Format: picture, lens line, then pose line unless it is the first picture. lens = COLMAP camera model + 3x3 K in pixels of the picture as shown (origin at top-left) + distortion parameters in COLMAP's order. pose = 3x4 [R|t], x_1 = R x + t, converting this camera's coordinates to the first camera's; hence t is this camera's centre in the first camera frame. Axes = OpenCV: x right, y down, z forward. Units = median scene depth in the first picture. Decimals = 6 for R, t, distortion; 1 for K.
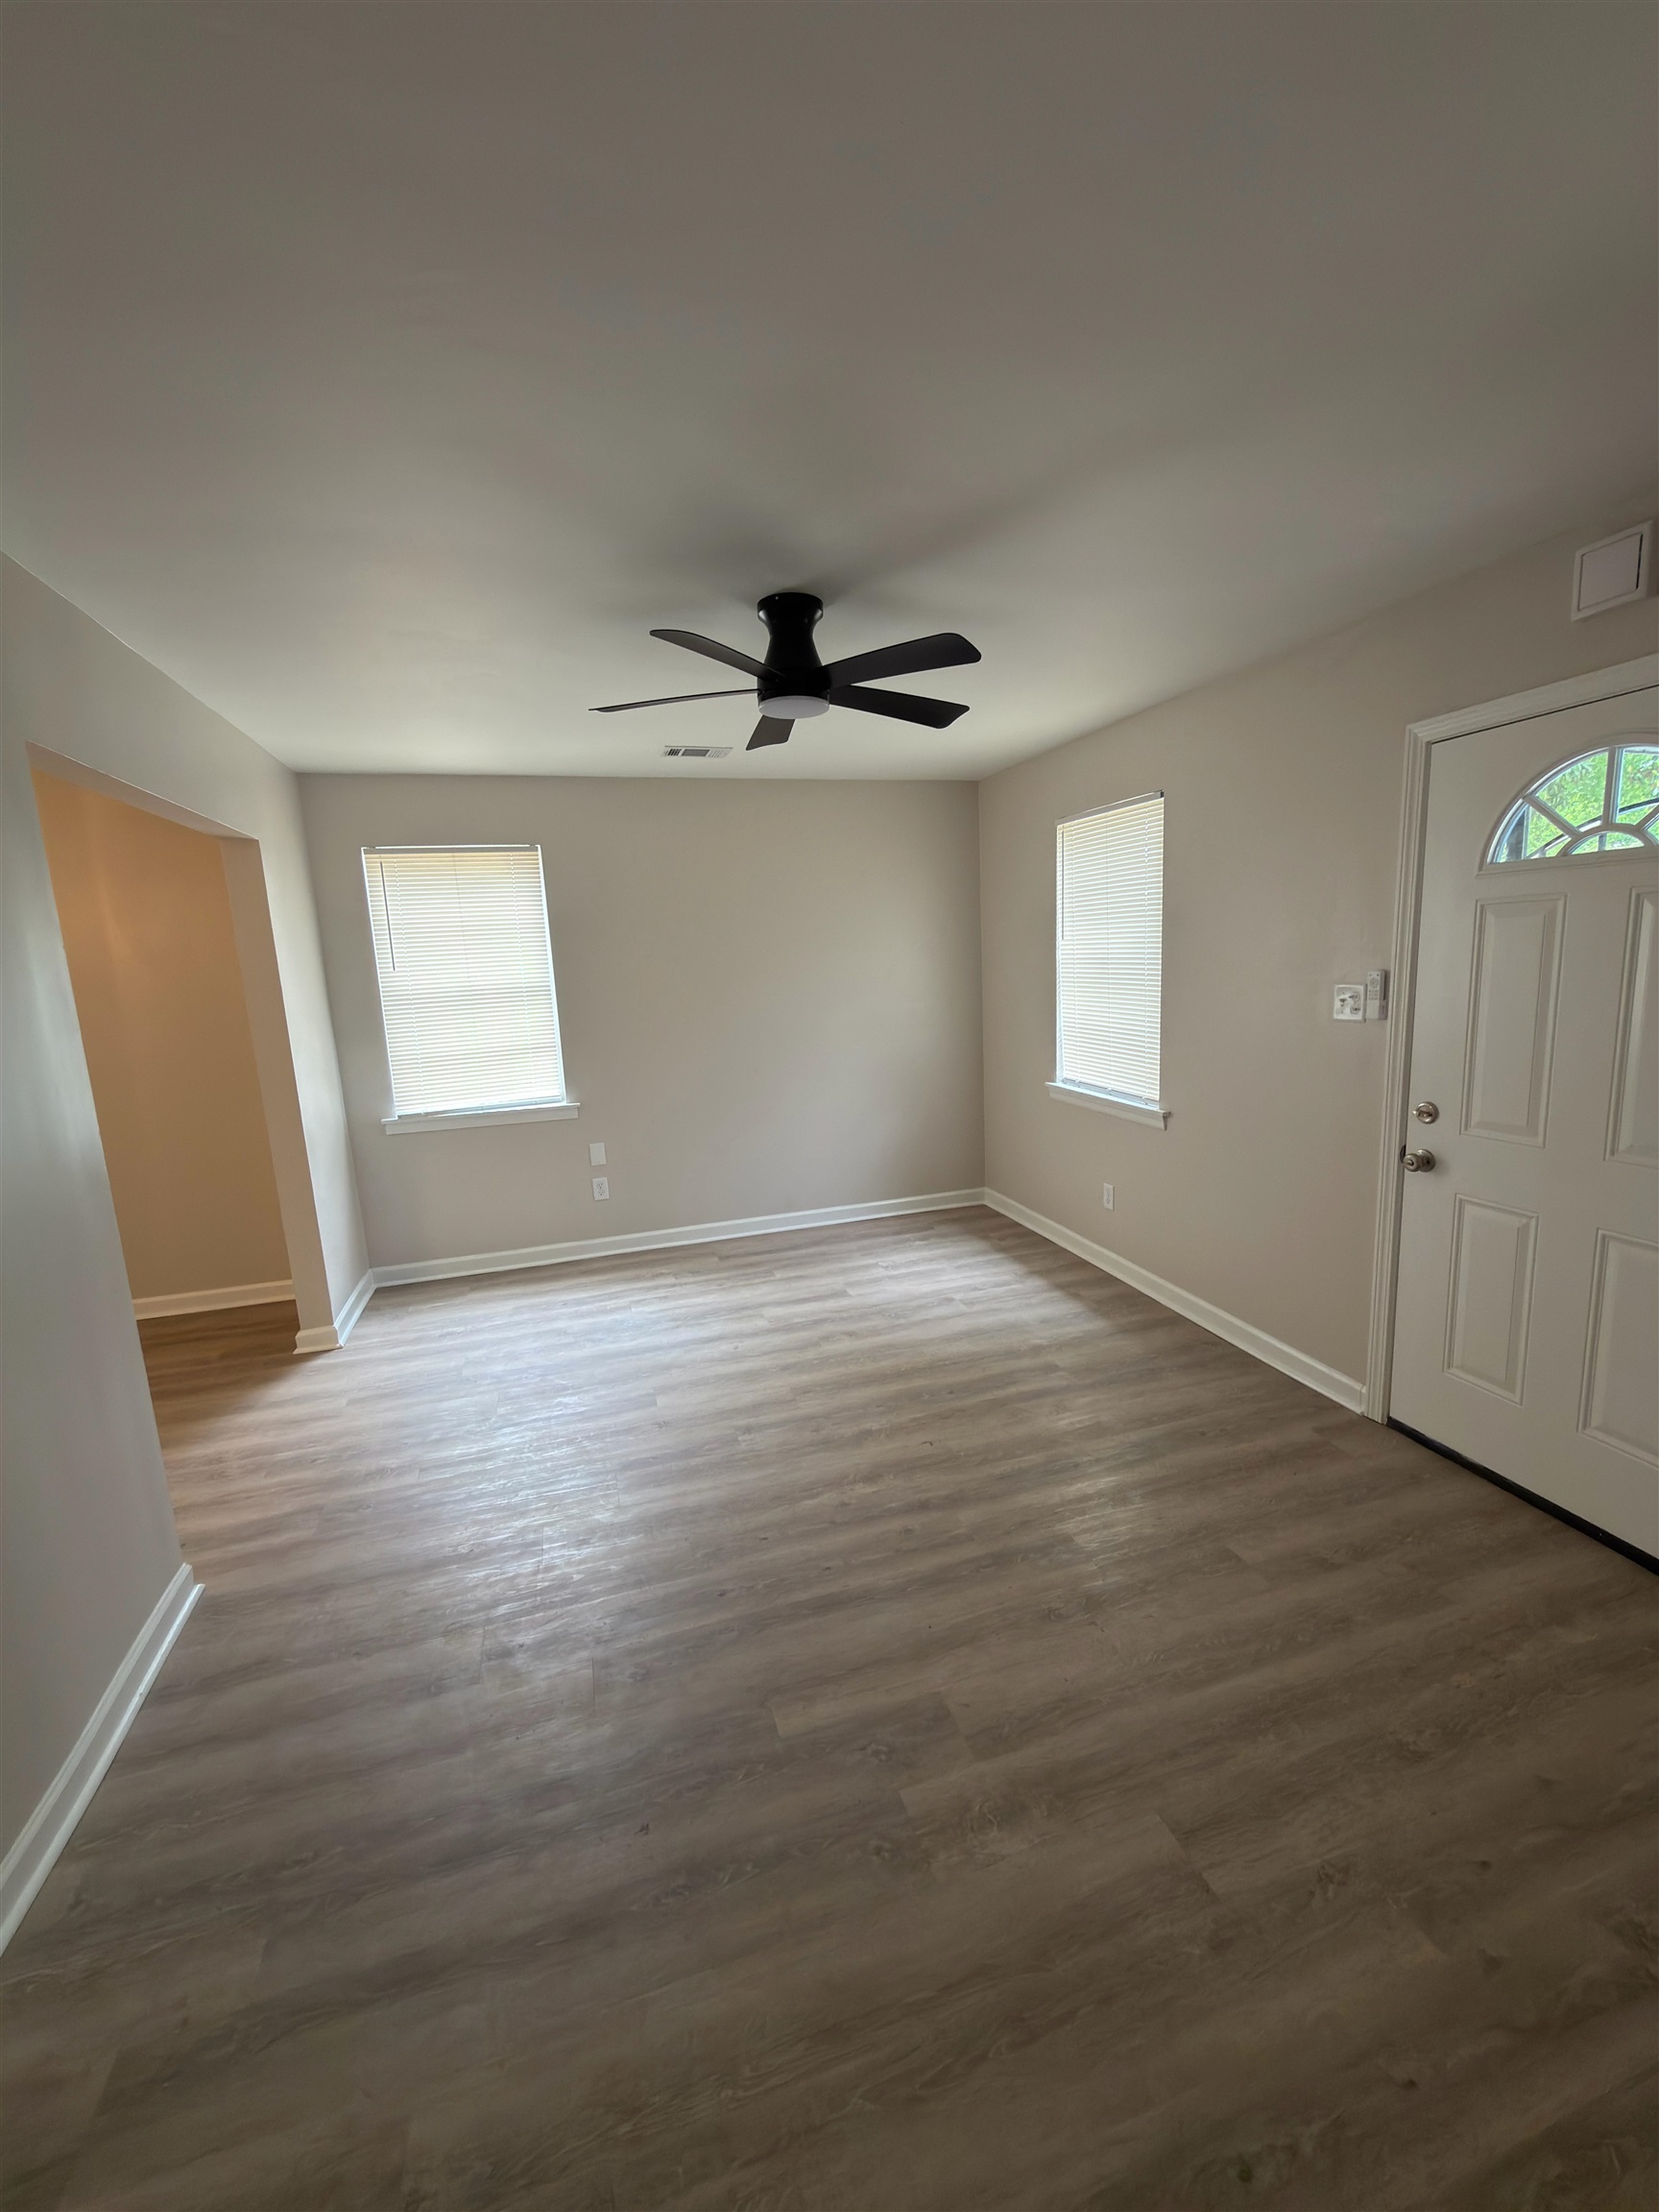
lens RADIAL K [[882.2, 0, 829.5], [0, 882.2, 1106.0], [0, 0, 1]] dist [0.001405, 0.000146]
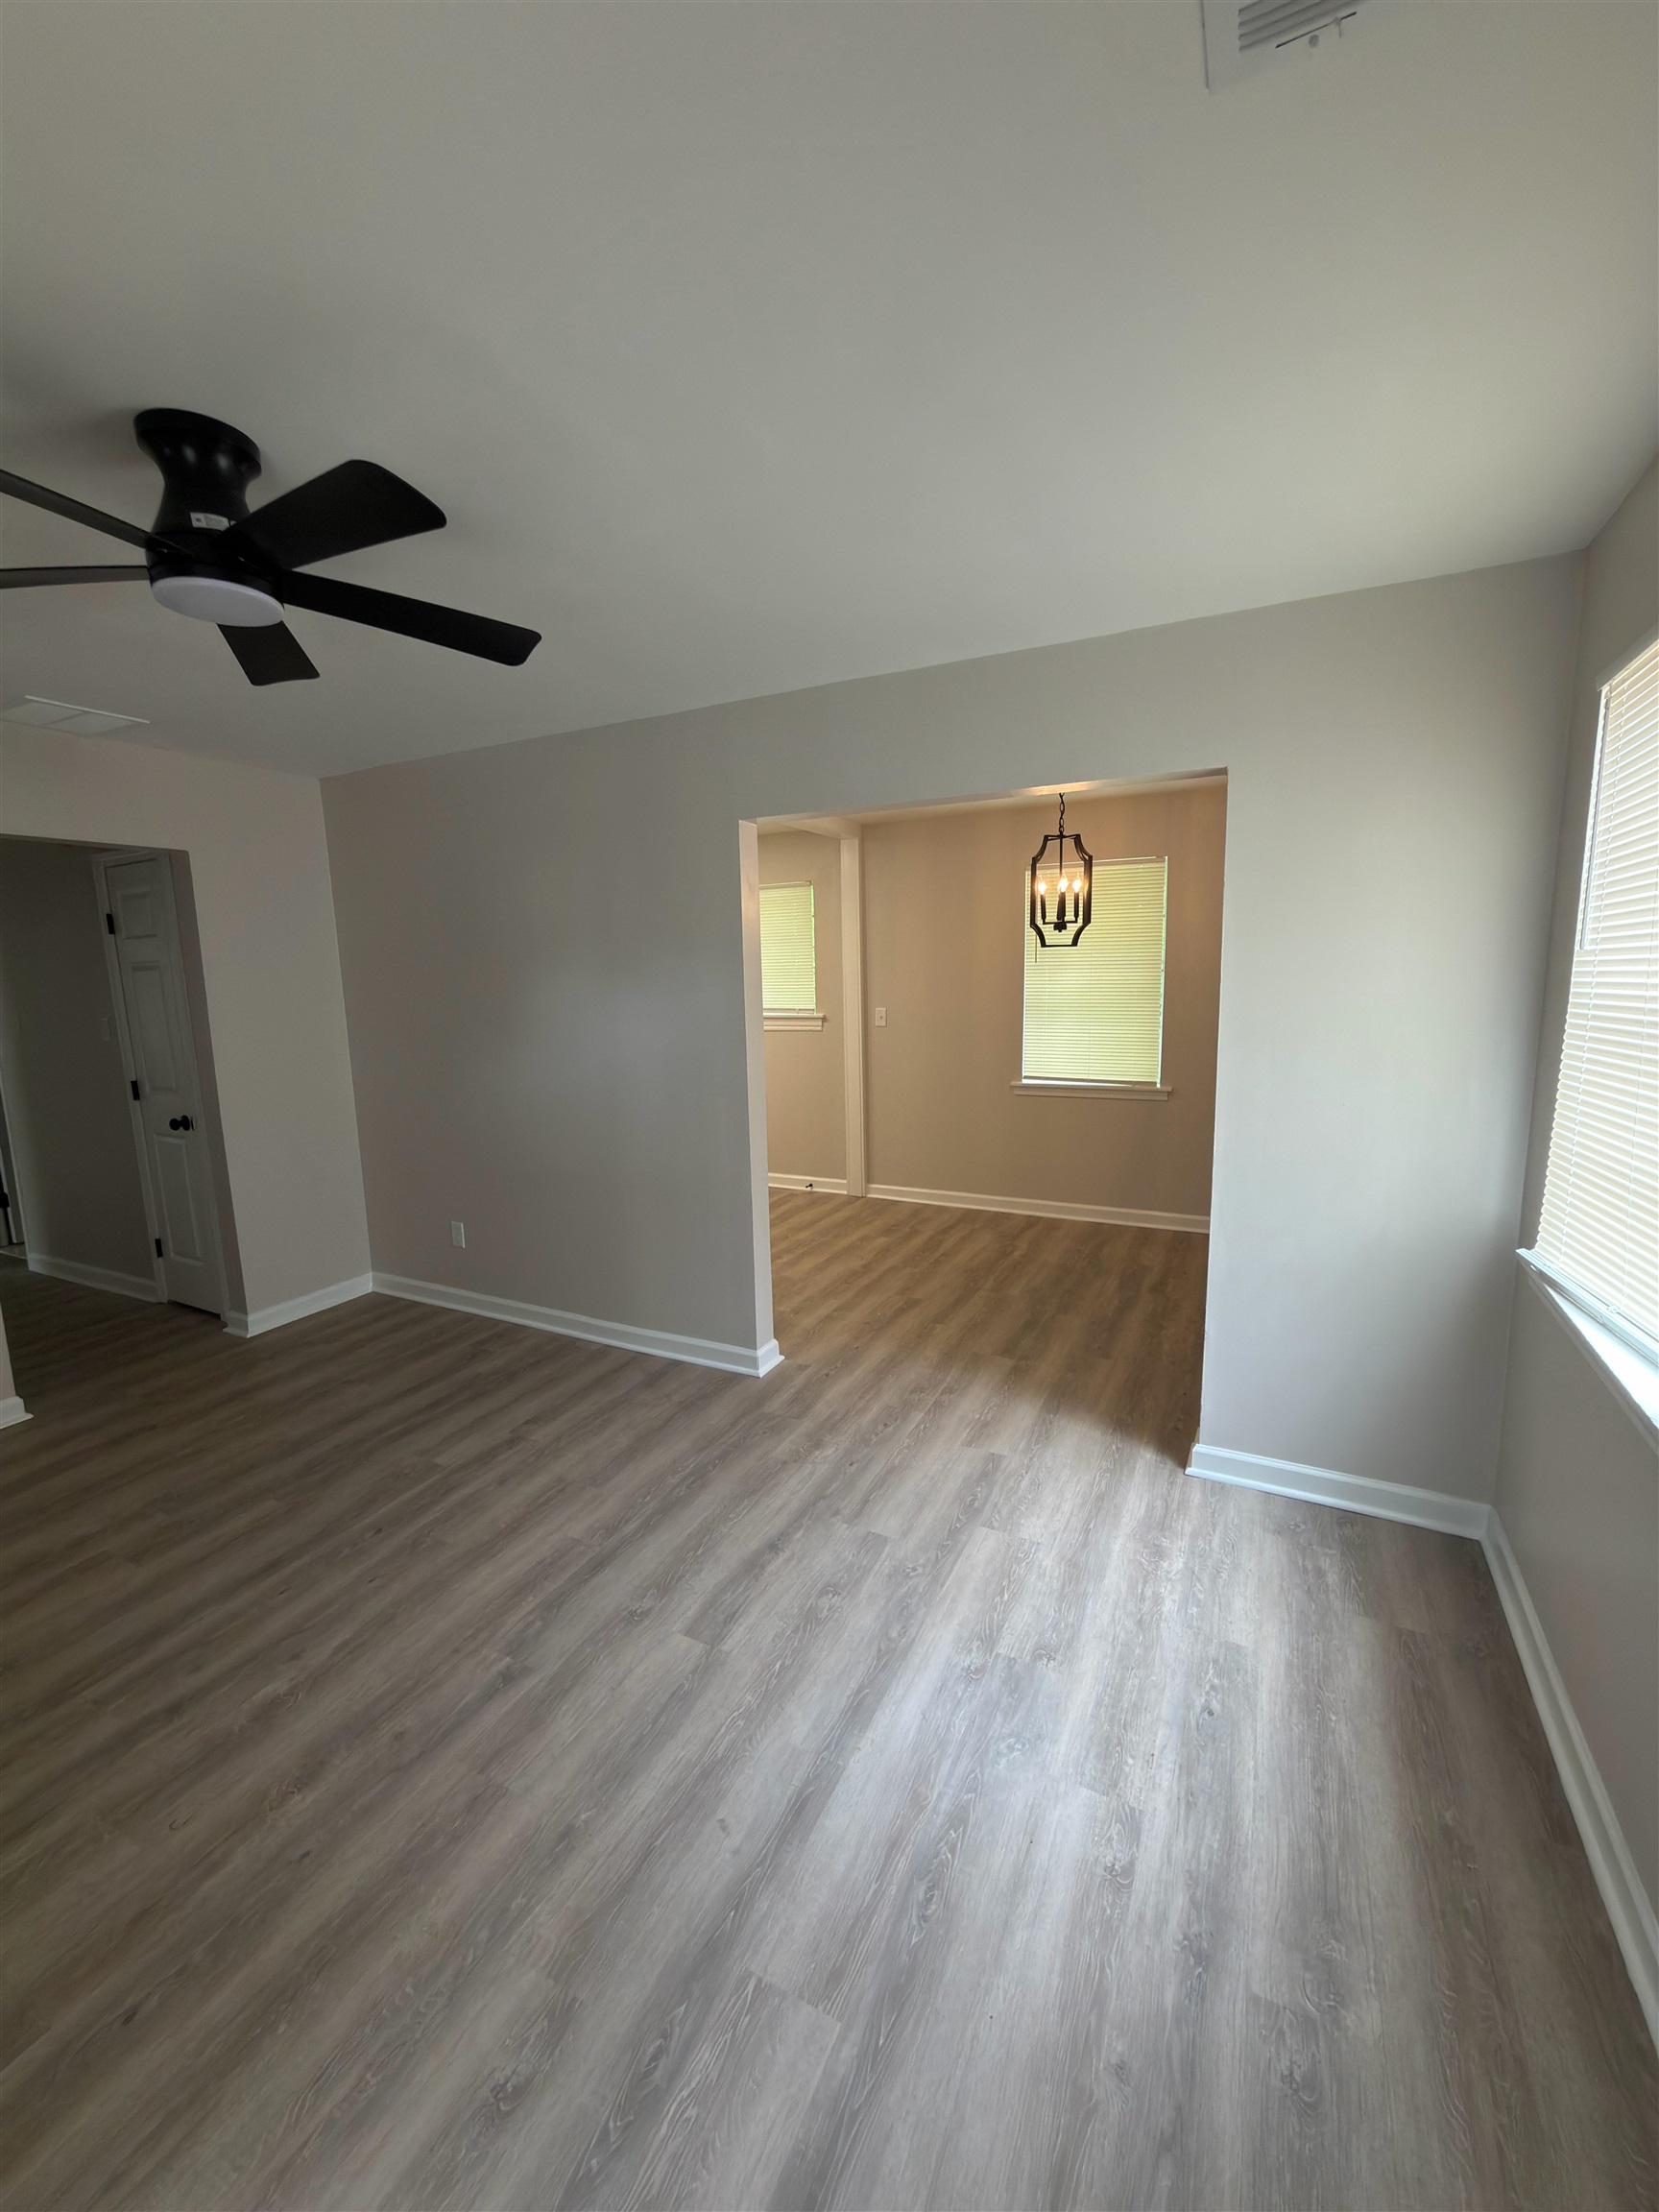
lens RADIAL K [[882.2, 0, 829.5], [0, 882.2, 1106.0], [0, 0, 1]] dist [0.001405, 0.000146]
pose [[-0.693342, 0.168427, -0.700649, 0.133635], [-0.071151, 0.951550, 0.299149, -0.260820], [0.717087, 0.257264, -0.647766, 1.466214]]
